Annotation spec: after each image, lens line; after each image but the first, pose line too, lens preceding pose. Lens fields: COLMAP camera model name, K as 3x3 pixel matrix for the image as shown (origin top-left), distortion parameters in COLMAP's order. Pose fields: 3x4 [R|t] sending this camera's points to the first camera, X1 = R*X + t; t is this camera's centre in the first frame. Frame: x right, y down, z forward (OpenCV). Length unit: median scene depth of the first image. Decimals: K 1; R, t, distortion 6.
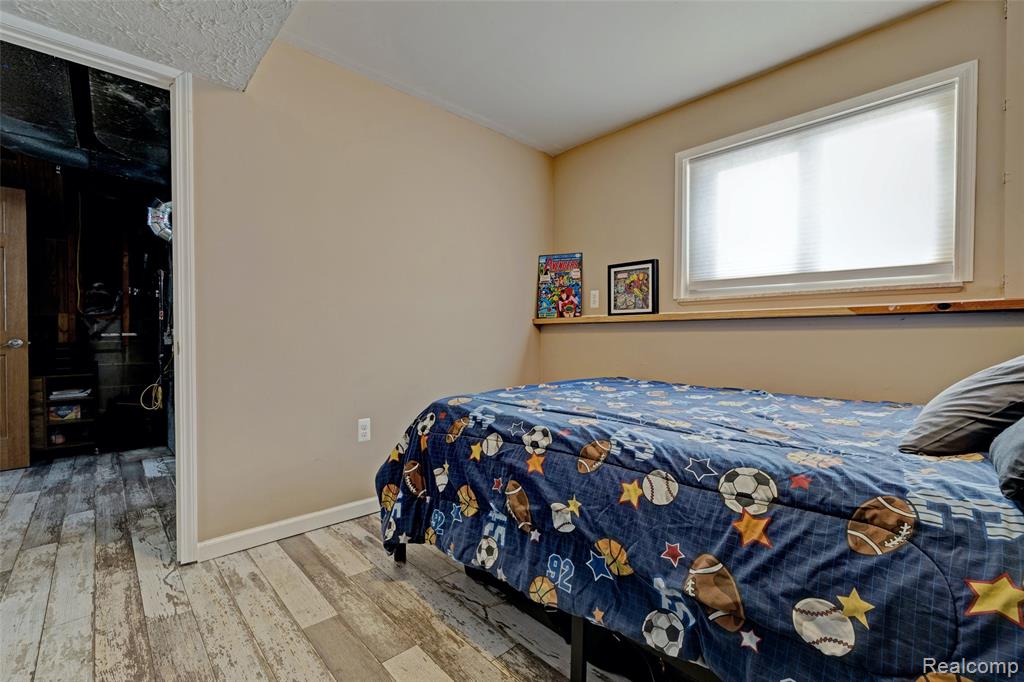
lens RADIAL K [[432.4, 0, 515.9], [0, 432.4, 339.7], [0, 0, 1]] dist [0.000844, -0.000879]
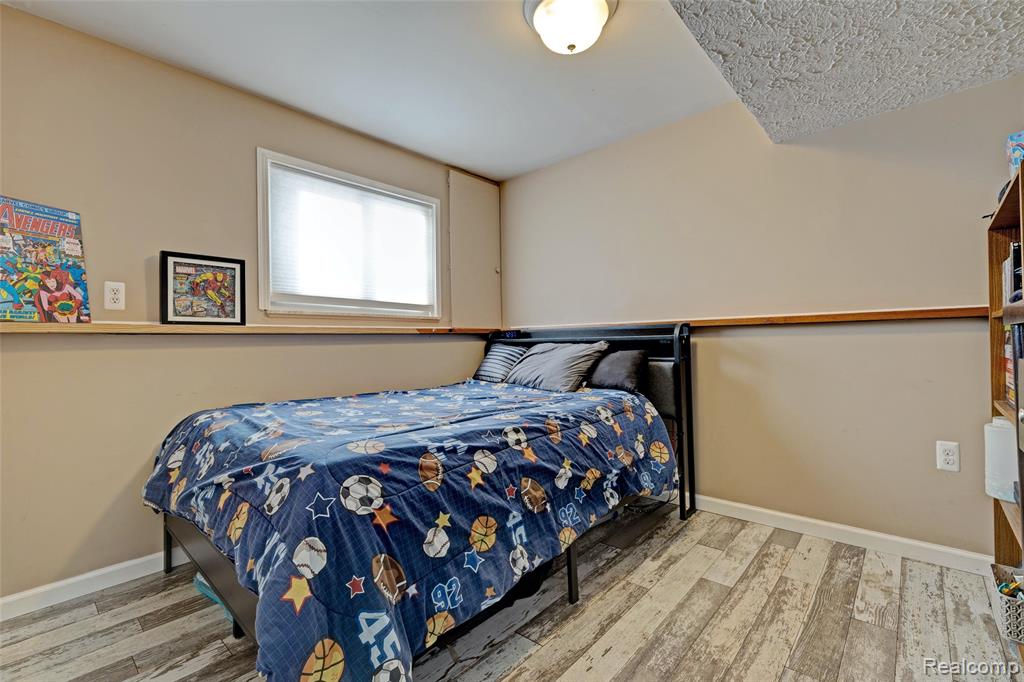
lens RADIAL K [[432.4, 0, 516.1], [0, 432.4, 341.3], [0, 0, 1]] dist [0.000844, -0.000879]
pose [[-0.054852, 0.006826, 0.998471, -0.540829], [0.028665, 0.999575, -0.005259, -0.009151], [-0.998083, 0.028333, -0.055024, 0.520054]]
